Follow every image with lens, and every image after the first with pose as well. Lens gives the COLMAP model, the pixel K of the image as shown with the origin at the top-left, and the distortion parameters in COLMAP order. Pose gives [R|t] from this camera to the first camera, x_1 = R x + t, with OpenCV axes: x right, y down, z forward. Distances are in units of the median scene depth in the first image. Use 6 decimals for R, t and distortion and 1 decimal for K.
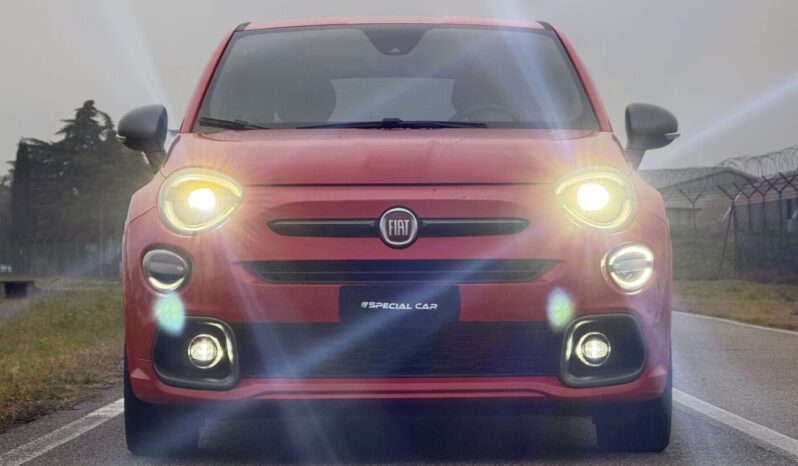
lens RADIAL K [[2921.0, 0, 399.0], [0, 2921.0, 233.0], [0, 0, 1]] dist [0.322894, -0.238932]
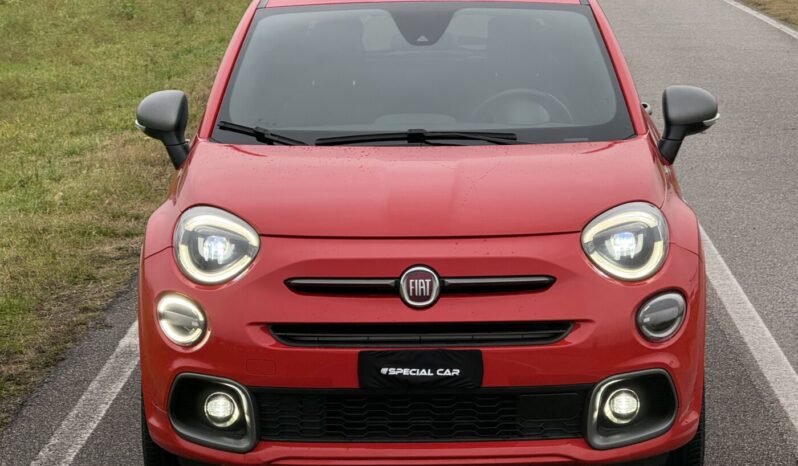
lens RADIAL K [[2921.0, 0, 399.0], [0, 2921.0, 233.0], [0, 0, 1]] dist [0.322894, -0.238932]
pose [[0.999689, -0.002572, -0.024793, 0.016988], [0.005846, 0.991115, 0.132880, -0.147569], [0.024231, -0.132984, 0.990822, 0.045995]]
